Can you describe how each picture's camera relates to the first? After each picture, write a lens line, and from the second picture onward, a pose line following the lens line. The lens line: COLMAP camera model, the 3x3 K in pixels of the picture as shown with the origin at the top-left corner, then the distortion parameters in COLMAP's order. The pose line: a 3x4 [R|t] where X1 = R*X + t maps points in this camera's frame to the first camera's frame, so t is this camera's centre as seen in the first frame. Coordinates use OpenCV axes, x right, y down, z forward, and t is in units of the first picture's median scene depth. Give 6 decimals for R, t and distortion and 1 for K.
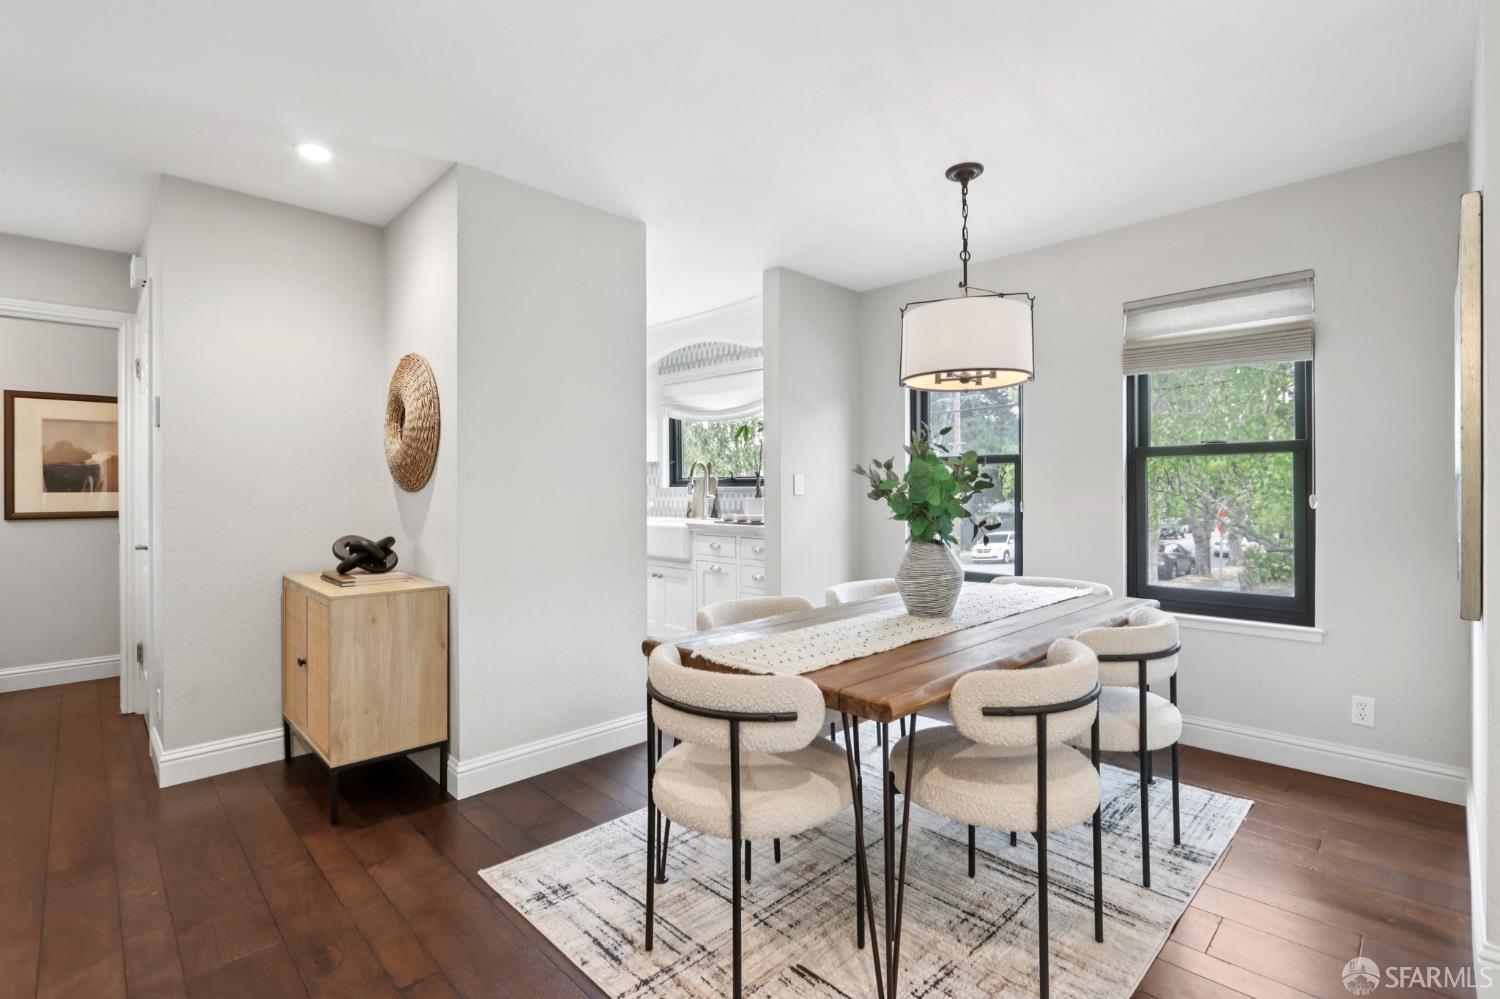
lens RADIAL K [[691.1, 0, 754.7], [0, 691.1, 489.5], [0, 0, 1]] dist [-0.010224, 0.000113]
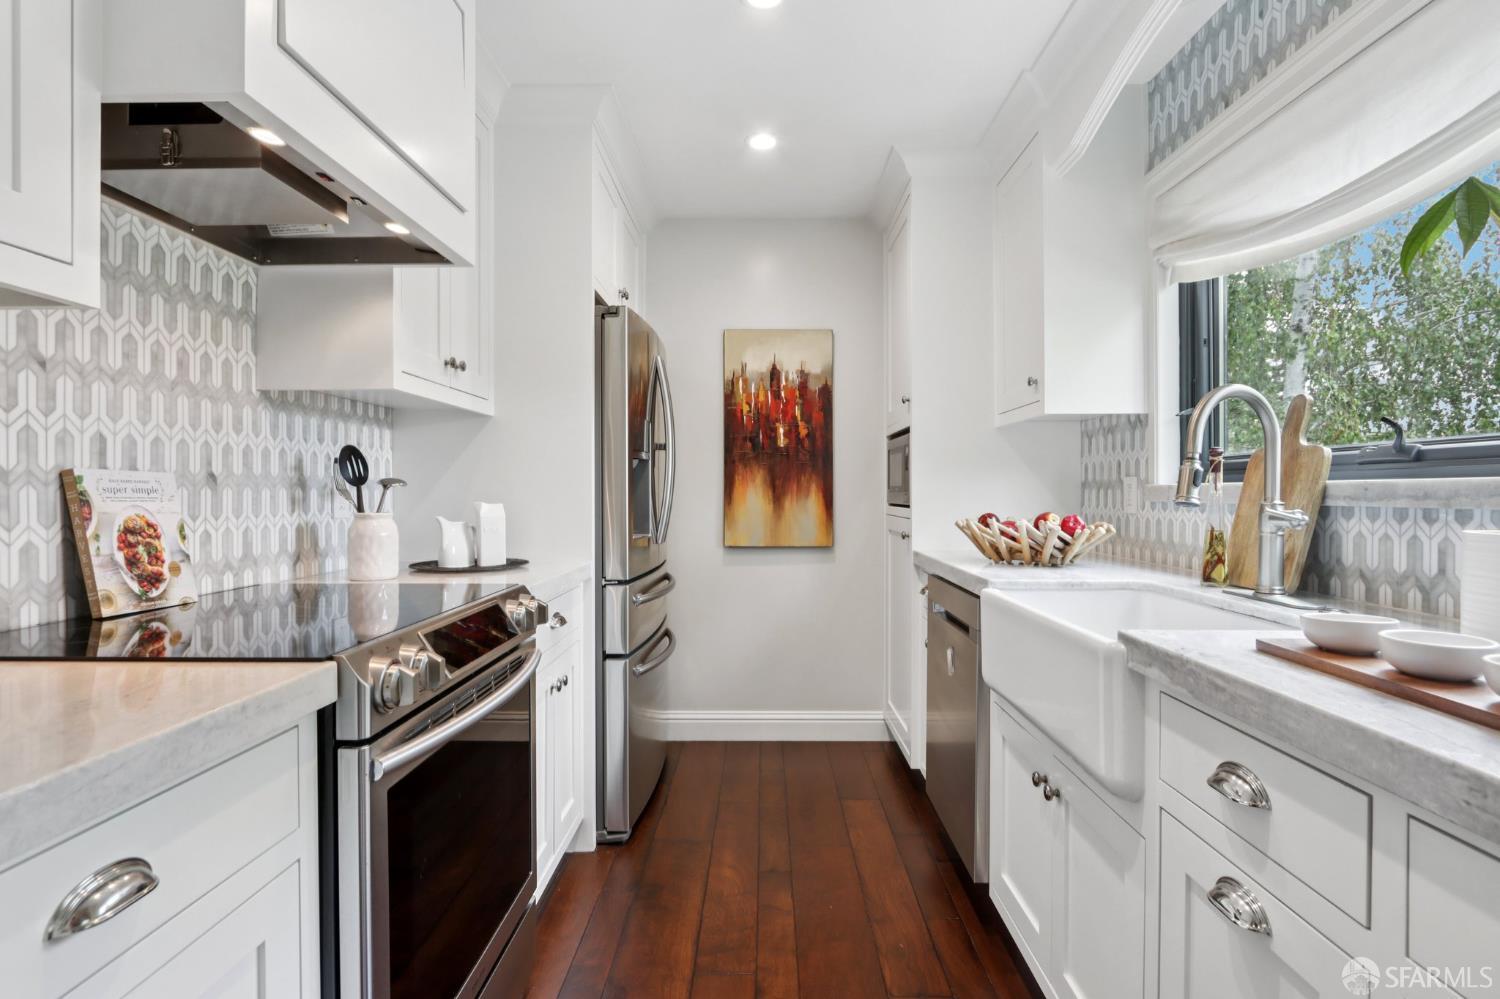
lens RADIAL K [[752.0, 0, 748.8], [0, 752.0, 495.6], [0, 0, 1]] dist [-0.007518, 0.000161]
pose [[0.702286, 0.008334, -0.711846, -0.009908], [-0.004303, 0.999963, 0.007461, 0.000973], [0.711882, -0.002177, 0.702296, 1.260820]]
